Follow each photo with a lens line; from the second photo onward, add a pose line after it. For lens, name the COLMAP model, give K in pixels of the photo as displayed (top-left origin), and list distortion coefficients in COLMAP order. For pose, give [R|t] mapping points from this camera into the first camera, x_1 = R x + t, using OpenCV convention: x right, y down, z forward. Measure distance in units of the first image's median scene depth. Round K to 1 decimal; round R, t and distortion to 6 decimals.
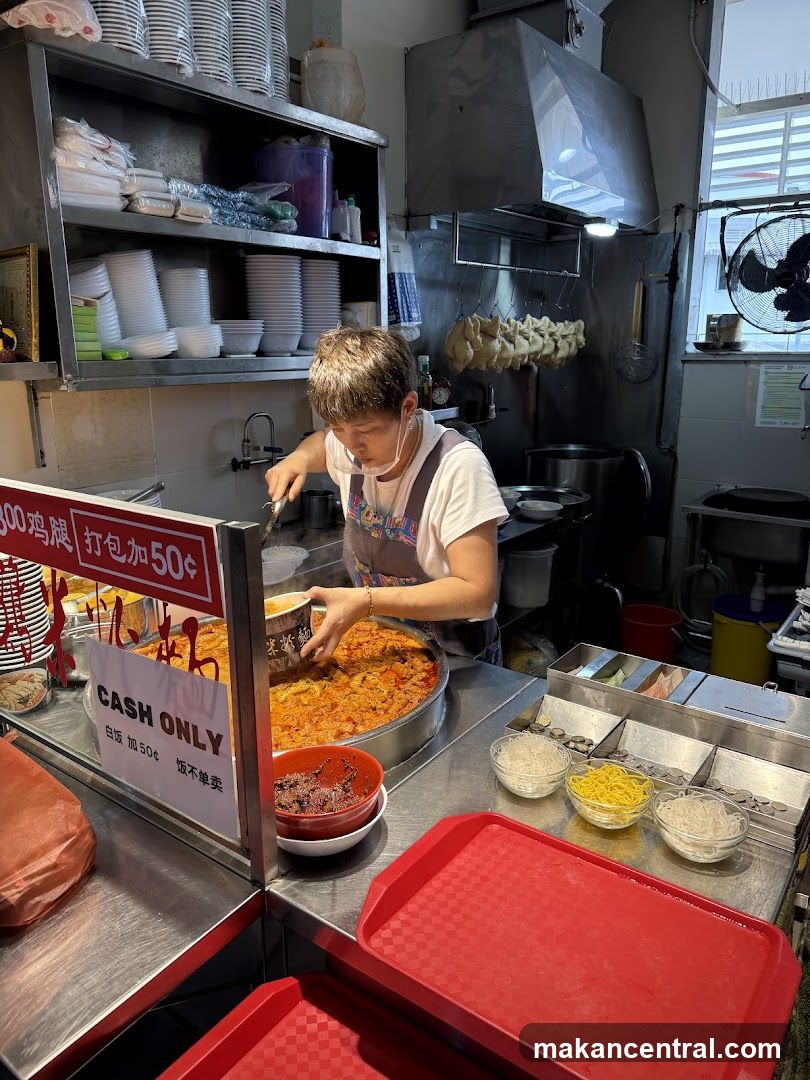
lens RADIAL K [[776.2, 0, 395.3], [0, 776.2, 537.6], [0, 0, 1]] dist [0.026055, -0.036709]
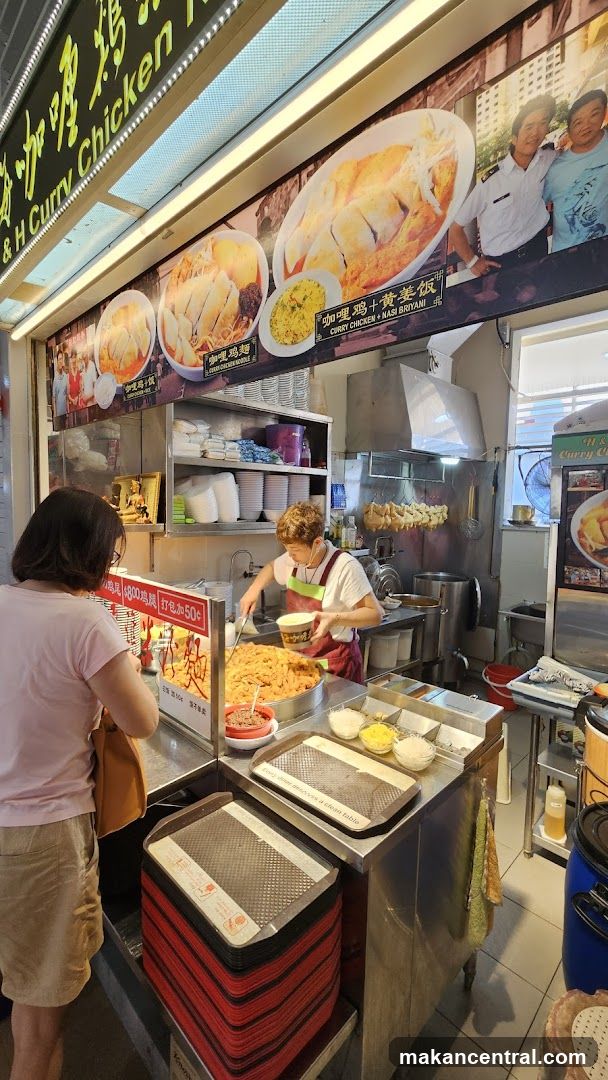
lens RADIAL K [[472.3, 0, 298.0], [0, 472.3, 541.7], [0, 0, 1]] dist [0.000233, 0.000399]
pose [[0.989130, 0.040789, -0.141273, 0.106336], [-0.063999, 0.984403, -0.163875, 0.013073], [0.132386, 0.171135, 0.976313, -0.196787]]
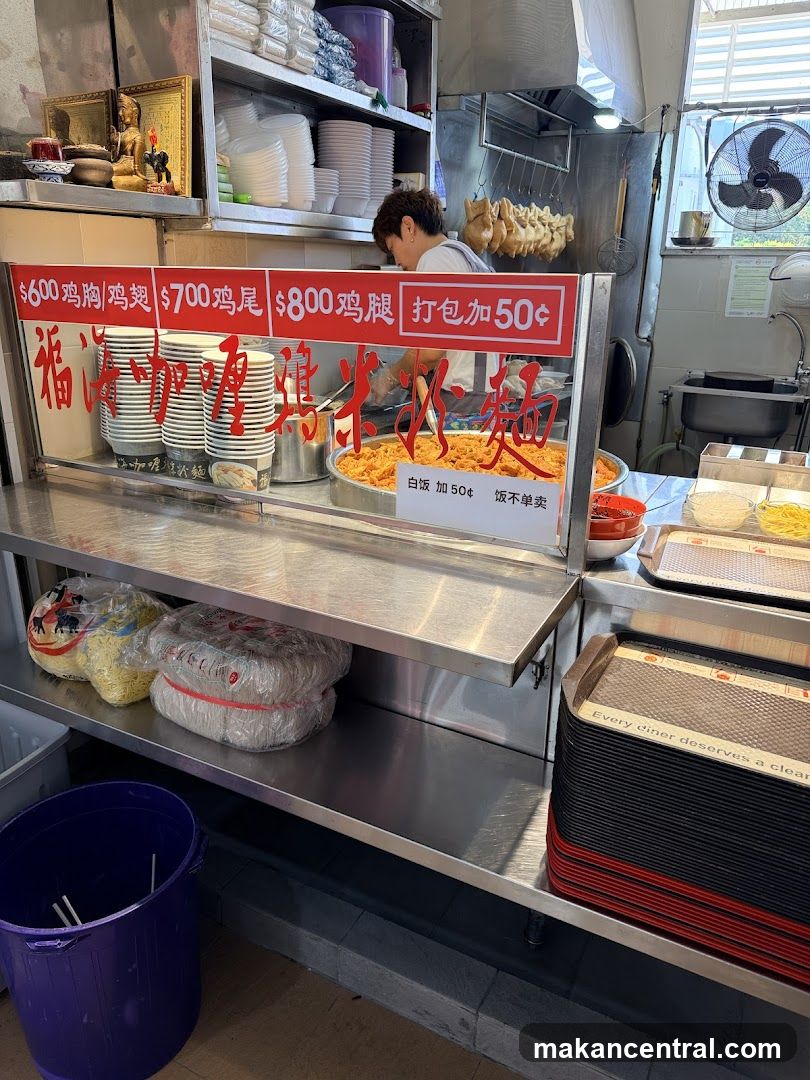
lens RADIAL K [[776.2, 0, 404.0], [0, 776.2, 546.3], [0, 0, 1]] dist [0.026055, -0.036709]
pose [[0.987716, -0.026200, 0.154050, -0.289422], [0.011251, 0.995209, 0.097125, 0.118695], [-0.155857, -0.094199, 0.983278, -0.097697]]
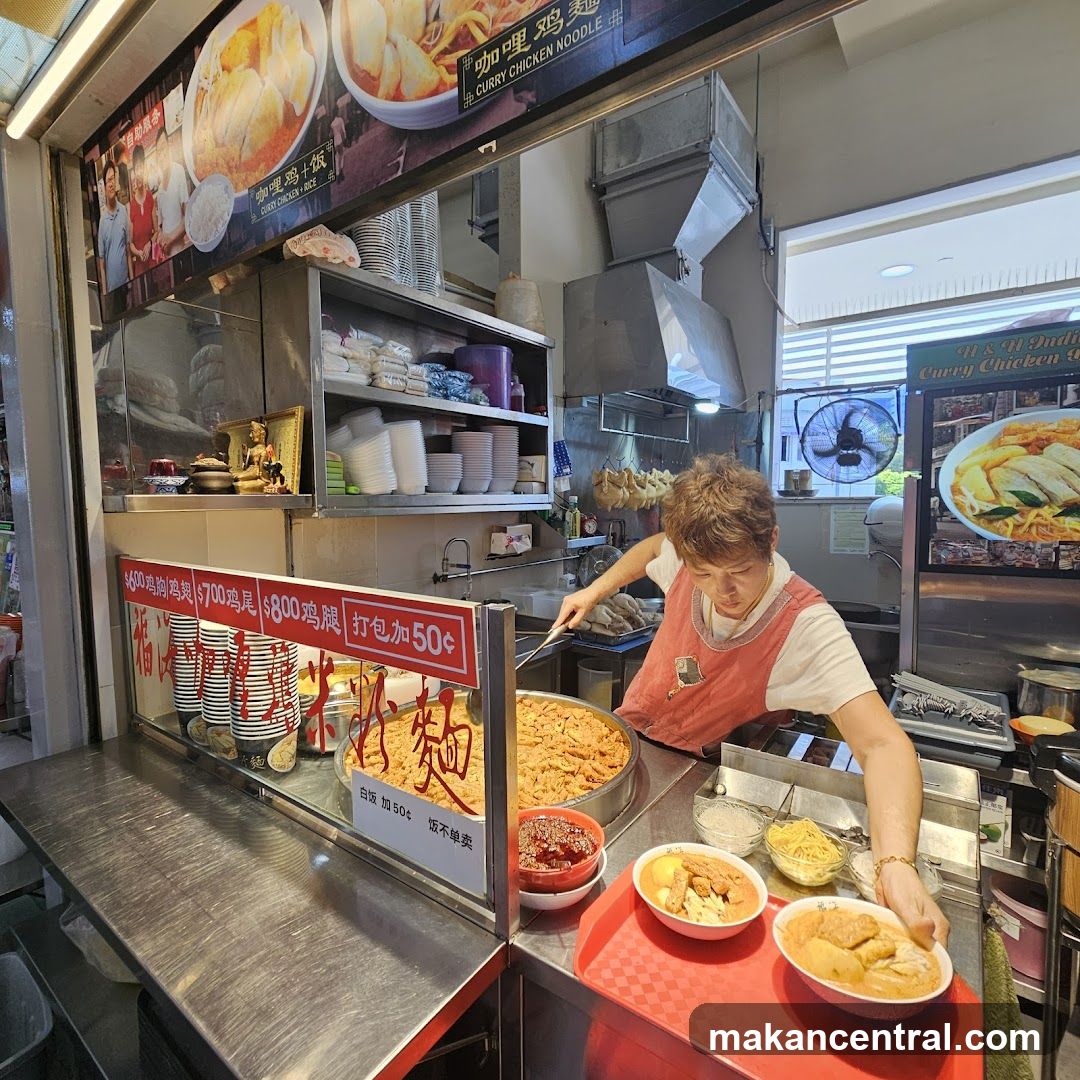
lens RADIAL K [[594.0, 0, 528.2], [0, 594.0, 546.8], [0, 0, 1]] dist [-0.003579, 0.000620]
pose [[0.999985, 0.002505, -0.004936, -0.059231], [-0.003279, 0.986528, -0.163563, 0.016750], [0.004460, 0.163576, 0.986521, 0.037611]]
